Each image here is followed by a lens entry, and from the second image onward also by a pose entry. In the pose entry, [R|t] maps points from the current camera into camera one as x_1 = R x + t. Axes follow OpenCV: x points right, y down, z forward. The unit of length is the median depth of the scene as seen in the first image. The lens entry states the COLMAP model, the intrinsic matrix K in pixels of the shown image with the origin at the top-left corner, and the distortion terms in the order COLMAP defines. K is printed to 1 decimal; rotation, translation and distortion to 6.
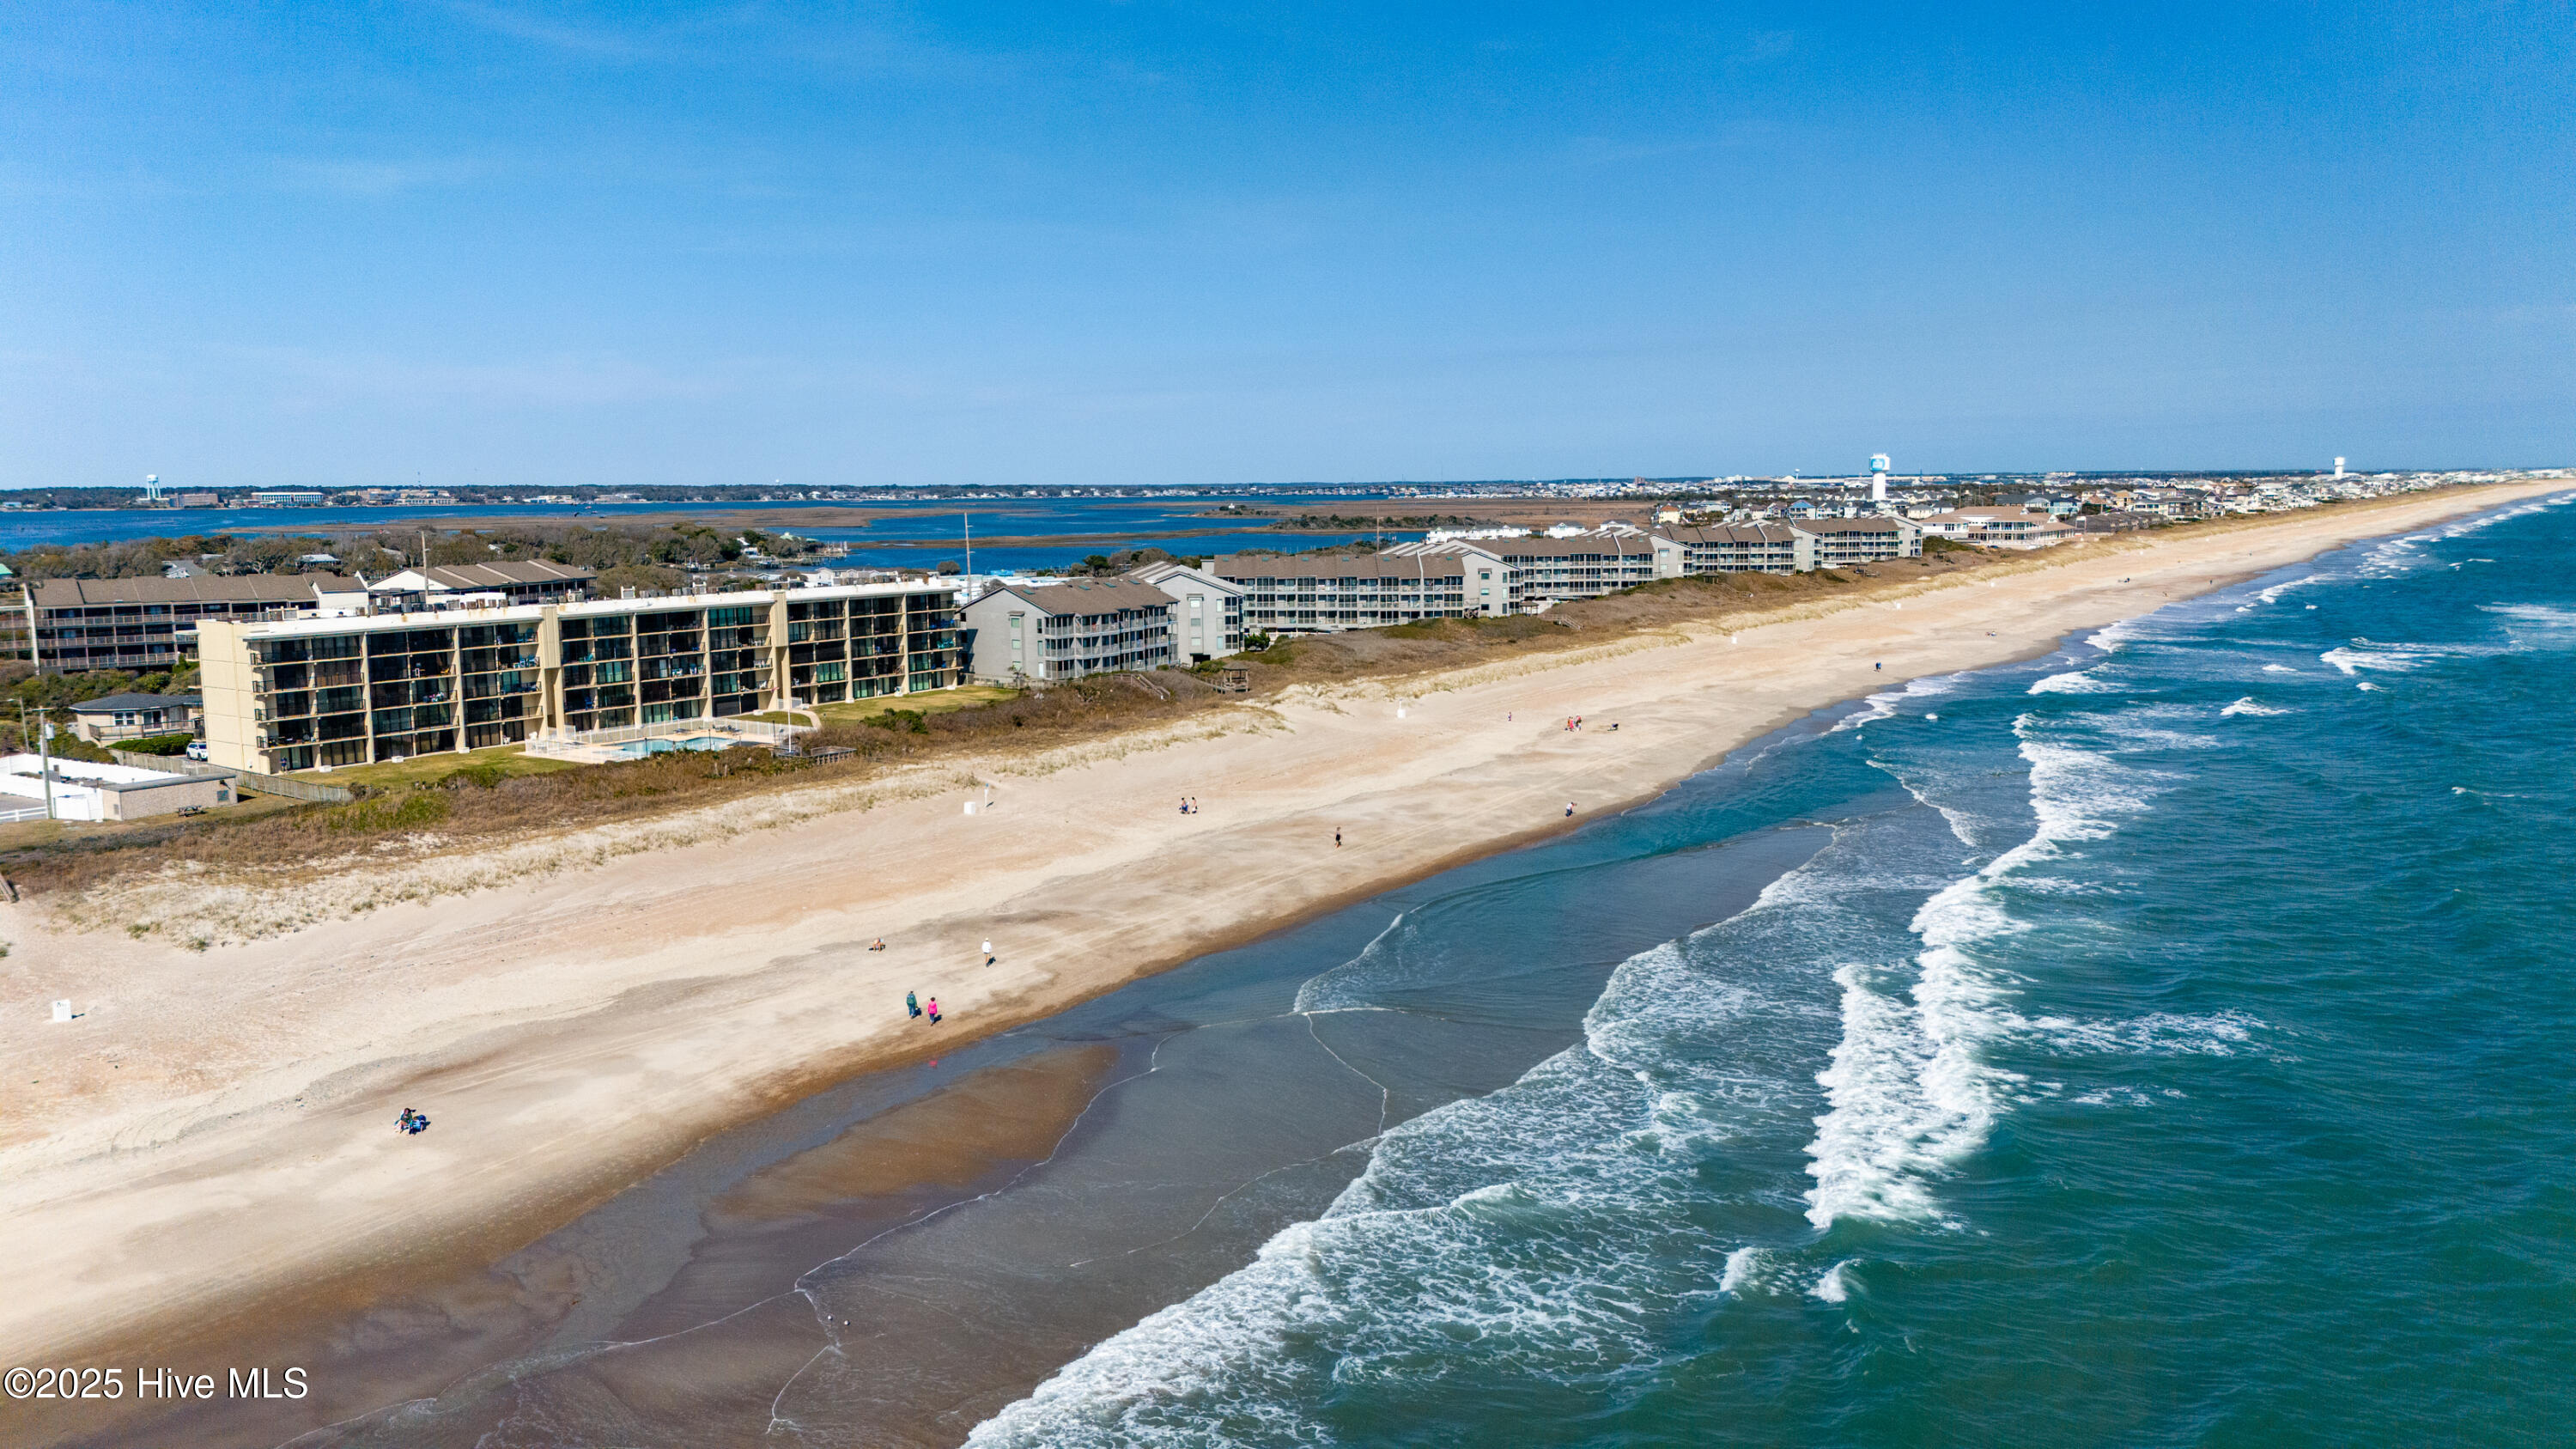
lens RADIAL K [[1900.2, 0, 1293.0], [0, 1900.2, 716.0], [0, 0, 1]] dist [0.076334, -0.075706]
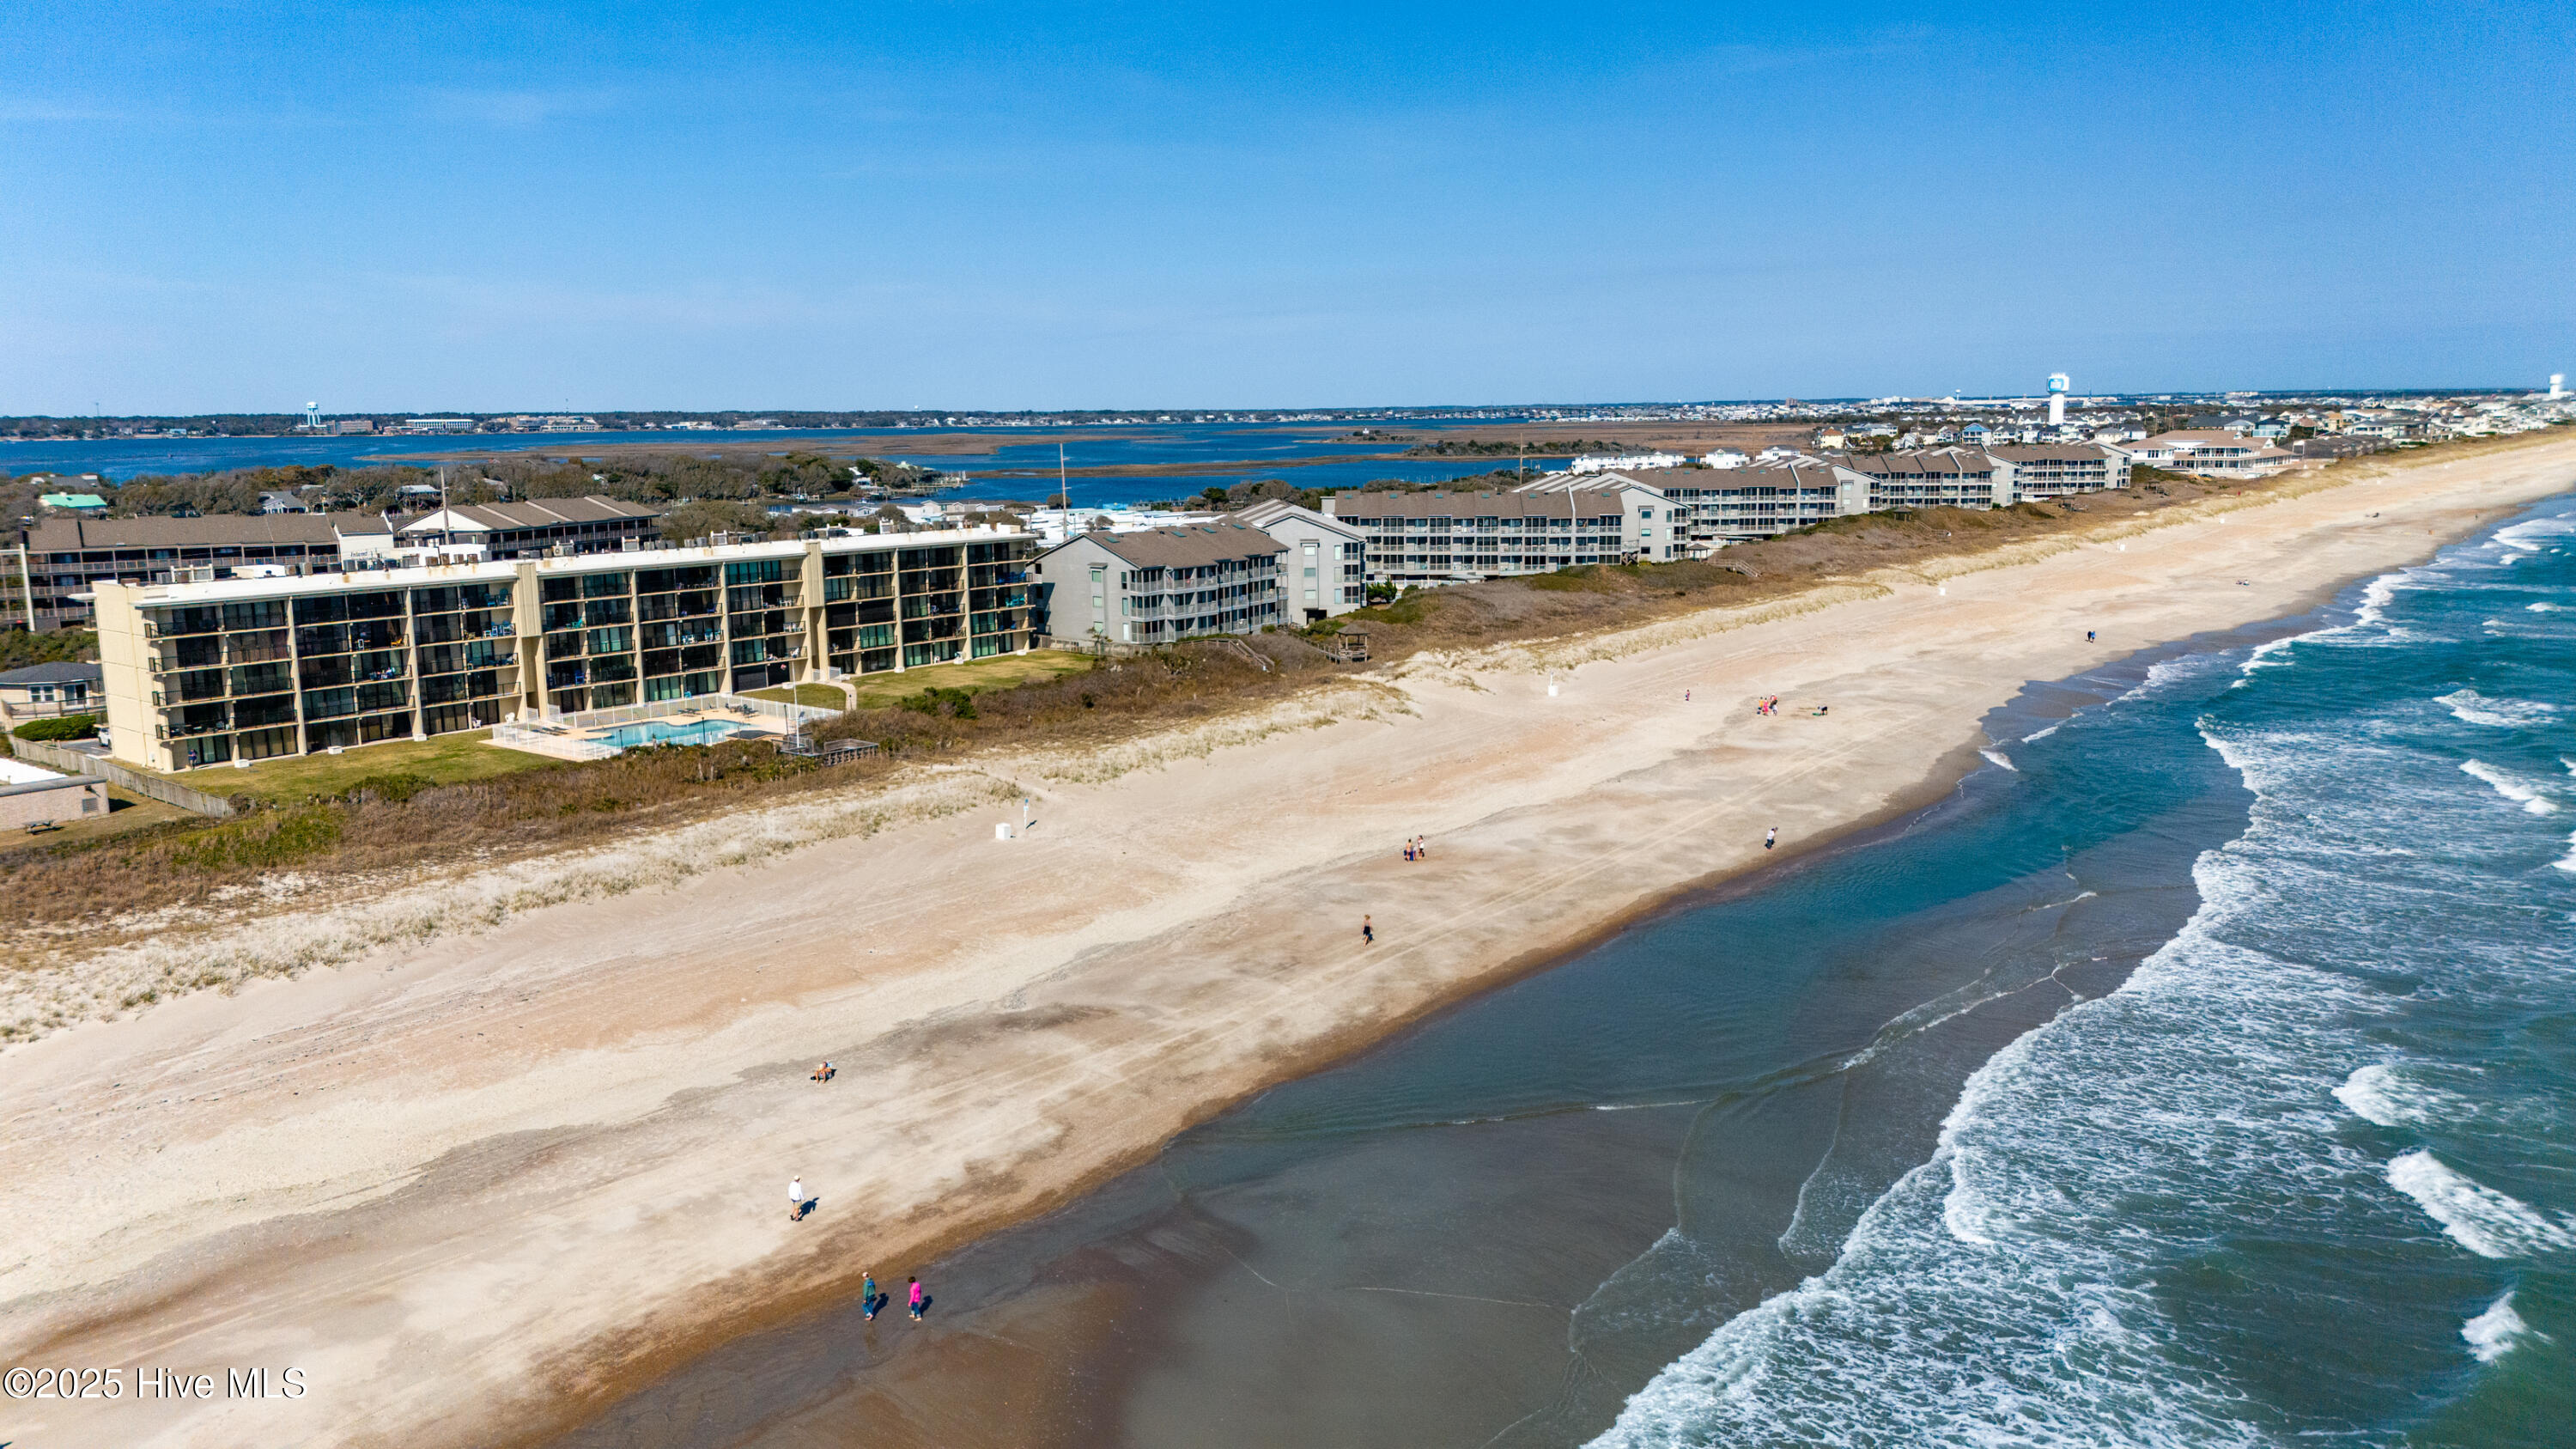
lens RADIAL K [[1900.2, 0, 1293.0], [0, 1900.2, 716.0], [0, 0, 1]] dist [0.076334, -0.075706]
pose [[0.997457, 0.008551, -0.070754, 0.003192], [-0.005789, 0.999216, 0.039153, -0.024391], [0.071033, -0.038644, 0.996725, 0.185564]]
